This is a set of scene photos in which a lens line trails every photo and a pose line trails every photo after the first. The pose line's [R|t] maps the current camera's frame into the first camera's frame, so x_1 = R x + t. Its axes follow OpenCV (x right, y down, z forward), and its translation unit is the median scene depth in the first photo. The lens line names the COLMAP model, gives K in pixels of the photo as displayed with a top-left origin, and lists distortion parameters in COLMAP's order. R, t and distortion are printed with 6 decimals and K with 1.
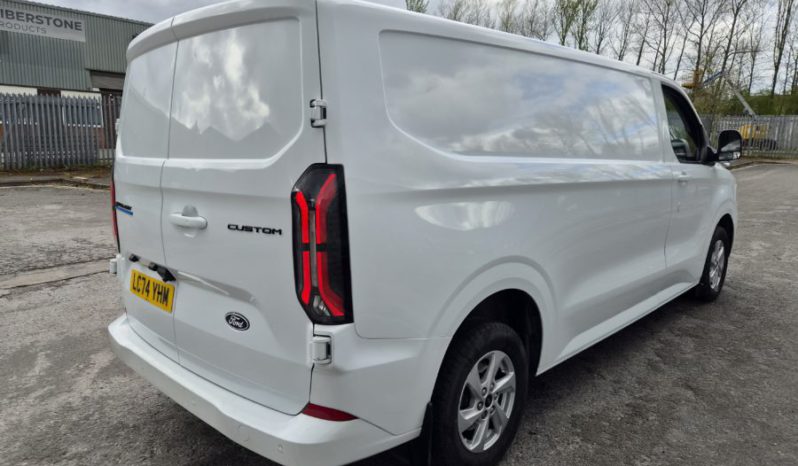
lens RADIAL K [[571.7, 0, 401.7], [0, 571.7, 229.0], [0, 0, 1]] dist [0.003287, -0.004686]
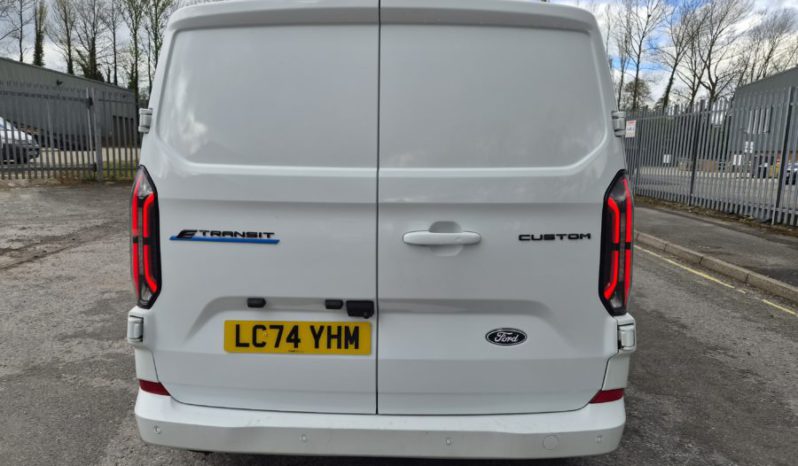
lens RADIAL K [[522.6, 0, 399.0], [0, 522.6, 233.0], [0, 0, 1]] dist [0.083008, -0.067274]
pose [[0.709971, -0.103056, 0.696650, -1.049701], [0.083880, 0.994567, 0.061643, -0.082540], [-0.699218, 0.014671, 0.714758, 0.518970]]
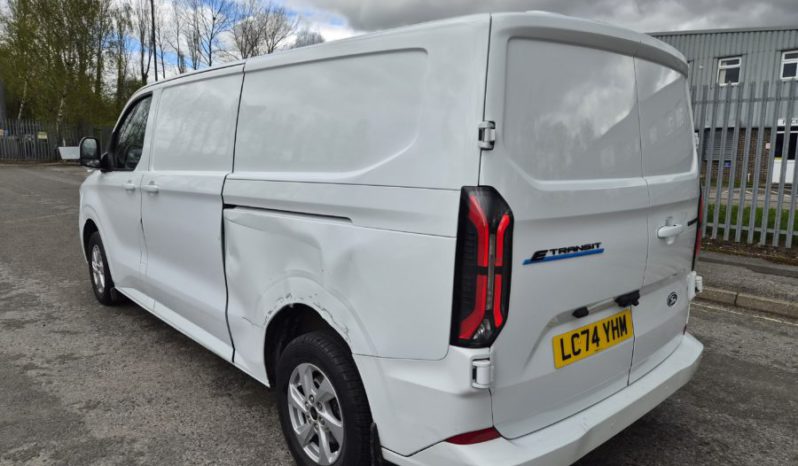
lens RADIAL K [[522.6, 0, 399.0], [0, 522.6, 233.0], [0, 0, 1]] dist [0.083008, -0.067274]
pose [[0.030955, -0.153246, 0.987703, -1.514567], [0.120249, 0.981570, 0.148525, -0.242510], [-0.992261, 0.114173, 0.048812, 1.578443]]
